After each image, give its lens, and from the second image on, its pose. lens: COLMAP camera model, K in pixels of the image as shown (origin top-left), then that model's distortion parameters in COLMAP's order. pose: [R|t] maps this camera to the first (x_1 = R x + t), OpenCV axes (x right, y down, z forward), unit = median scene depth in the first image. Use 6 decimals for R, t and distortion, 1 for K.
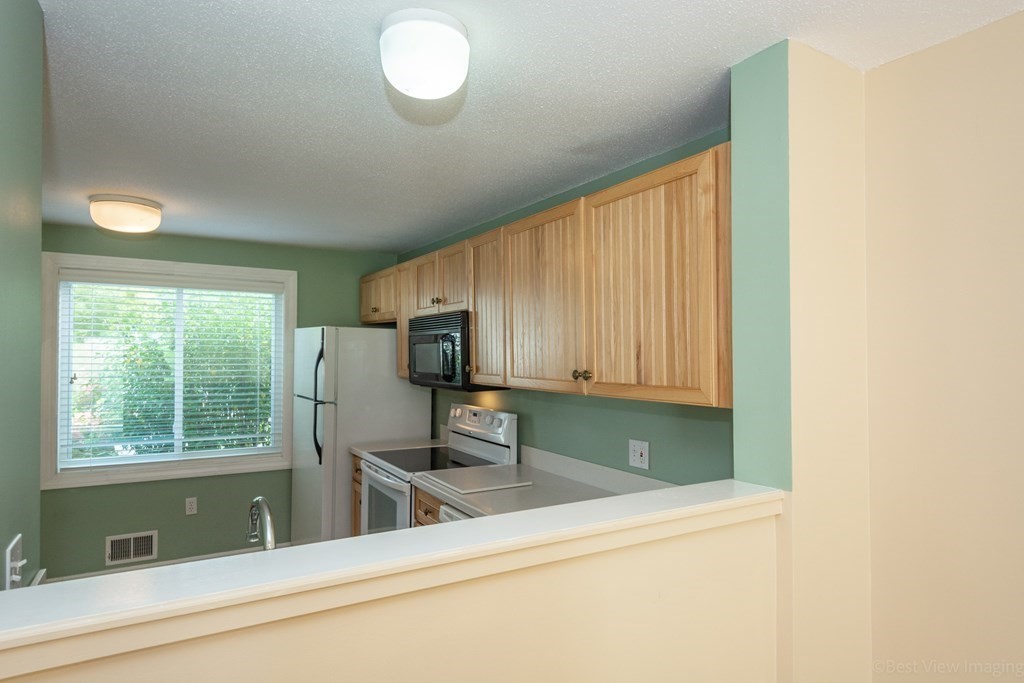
lens RADIAL K [[594.2, 0, 512.0], [0, 594.2, 341.5], [0, 0, 1]] dist [0.004023, 0.000778]
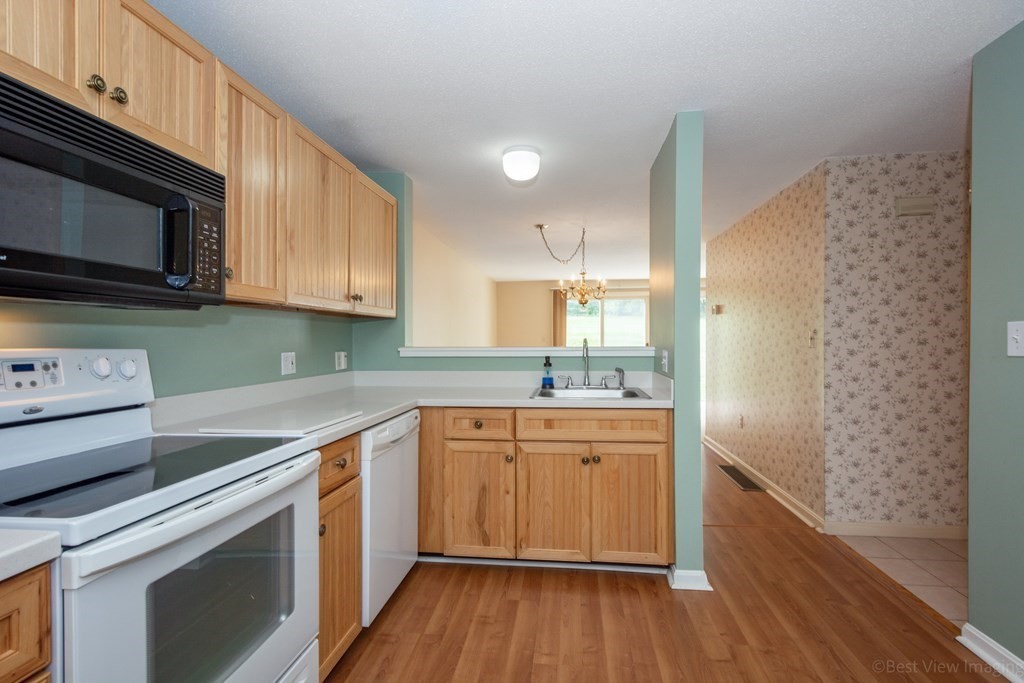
lens RADIAL K [[507.4, 0, 512.0], [0, 507.4, 341.5], [0, 0, 1]] dist [-0.001059, -0.000782]
pose [[-0.794798, 0.001106, 0.606873, -0.504710], [-0.009241, 0.999860, -0.013925, 0.097307], [-0.606804, -0.016675, -0.794676, 0.982596]]
